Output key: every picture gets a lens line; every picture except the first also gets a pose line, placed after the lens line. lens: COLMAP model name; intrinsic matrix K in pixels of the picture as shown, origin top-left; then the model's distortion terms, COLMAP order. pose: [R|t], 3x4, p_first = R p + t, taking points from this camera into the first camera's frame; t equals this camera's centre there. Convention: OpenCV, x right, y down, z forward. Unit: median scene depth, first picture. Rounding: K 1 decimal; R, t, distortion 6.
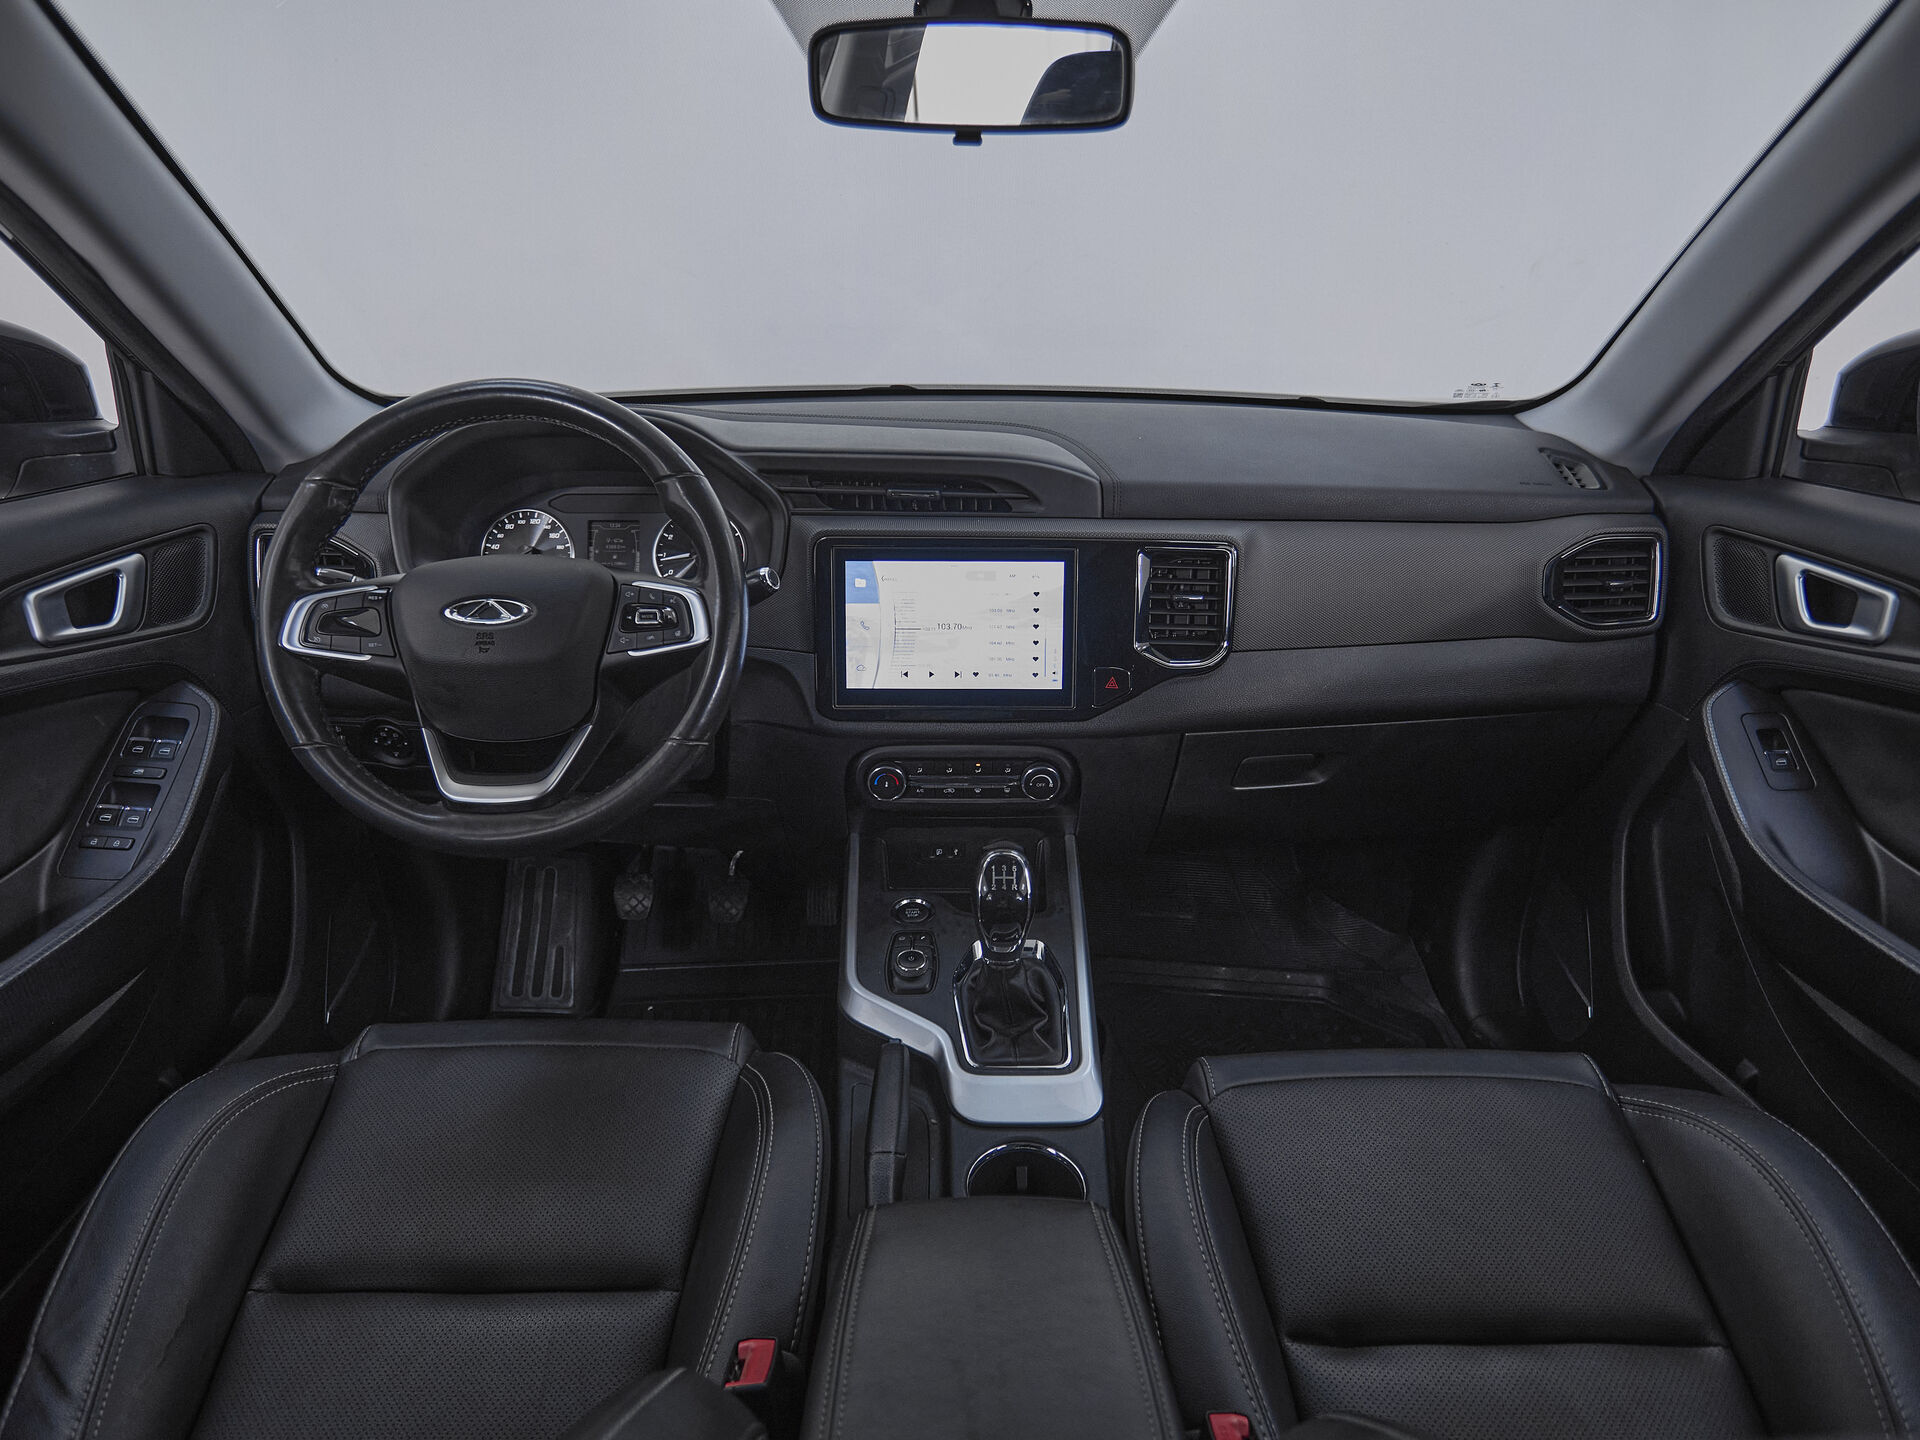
lens RADIAL K [[1049.8, 0, 936.9], [0, 1049.8, 755.8], [0, 0, 1]] dist [-0.002212, -0.002417]
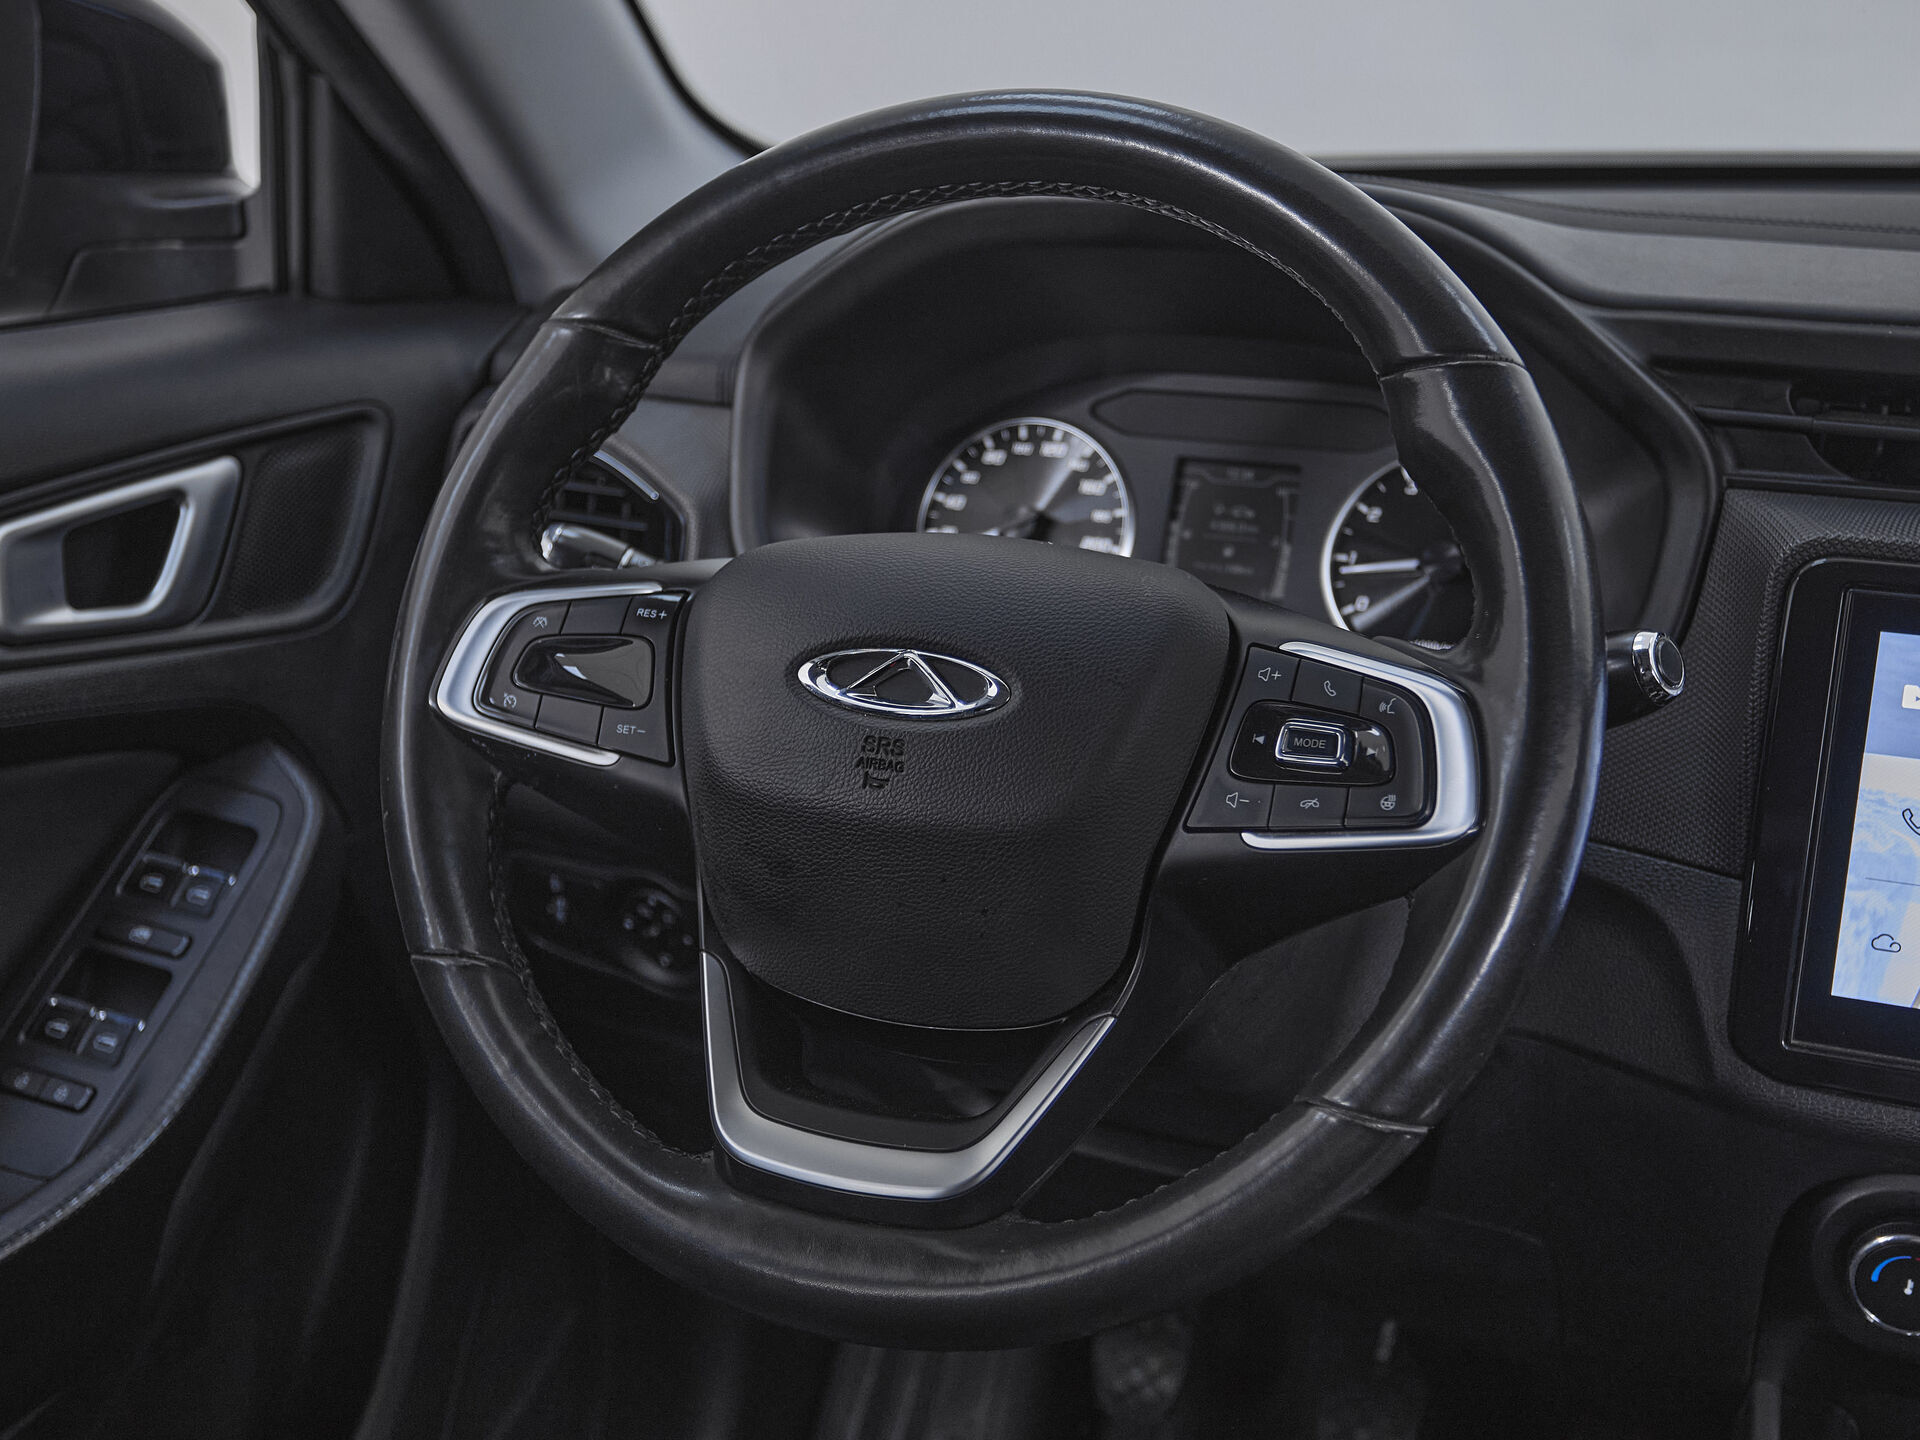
lens RADIAL K [[2233.4, 0, 957.3], [0, 2233.4, 731.9], [0, 0, 1]] dist [-0.003763, 0.000000]
pose [[0.918596, 0.119708, -0.376633, -0.085034], [-0.156123, 0.985423, -0.067575, -0.056060], [0.363053, 0.120875, 0.923895, 0.217616]]
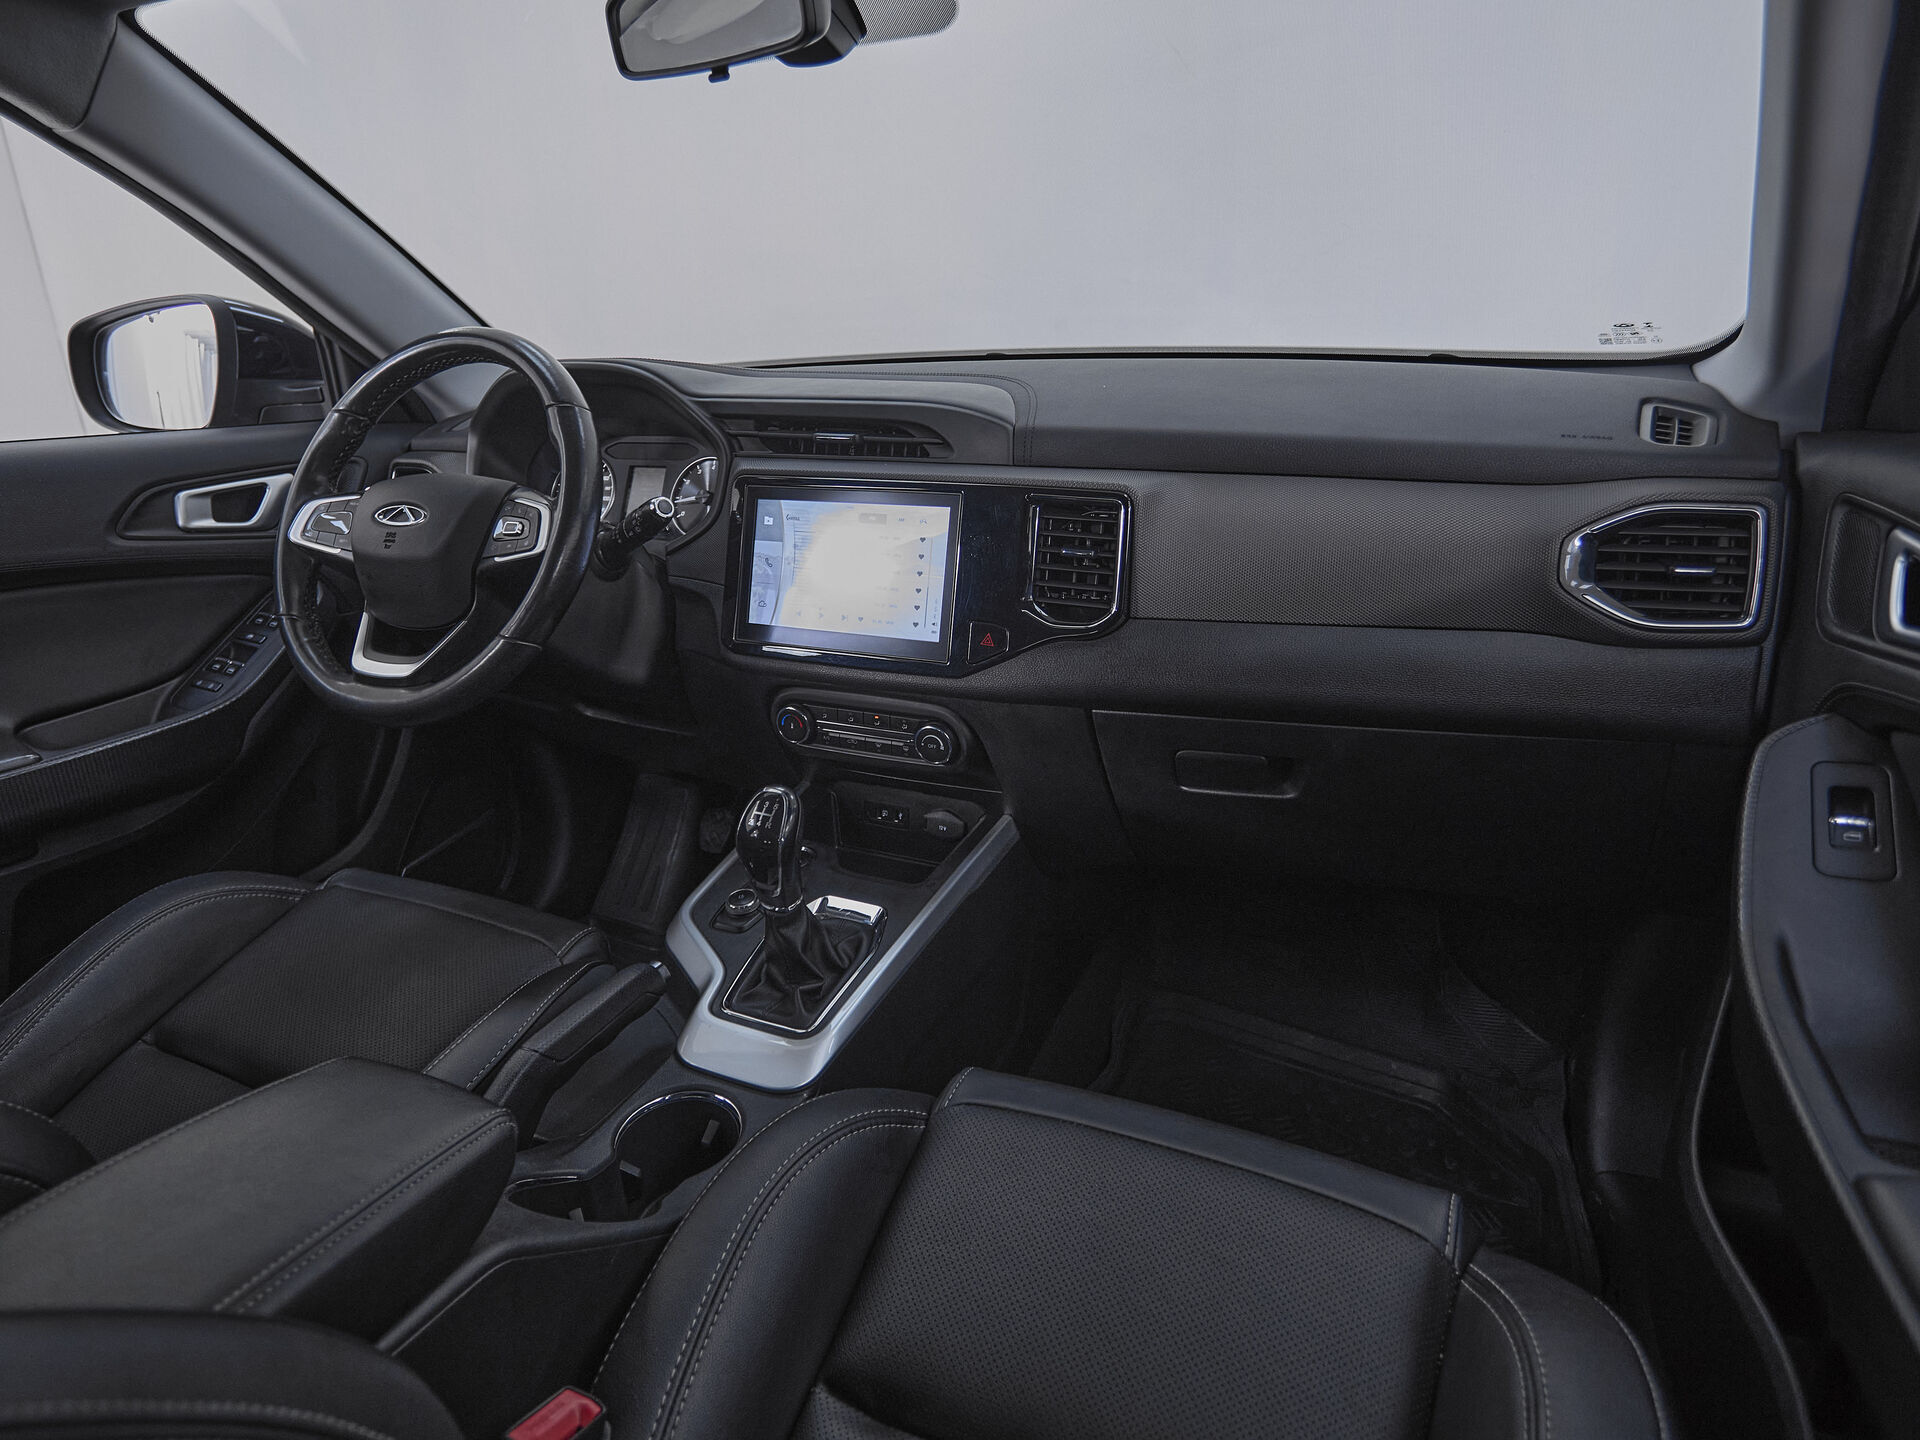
lens RADIAL K [[1072.6, 0, 943.7], [0, 1072.6, 674.8], [0, 0, 1]] dist [-0.002495, -0.001772]
pose [[0.904617, 0.099706, -0.414400, 0.525976], [-0.138751, 0.988184, -0.065127, 0.027208], [0.403009, 0.116413, 0.907762, 0.140613]]
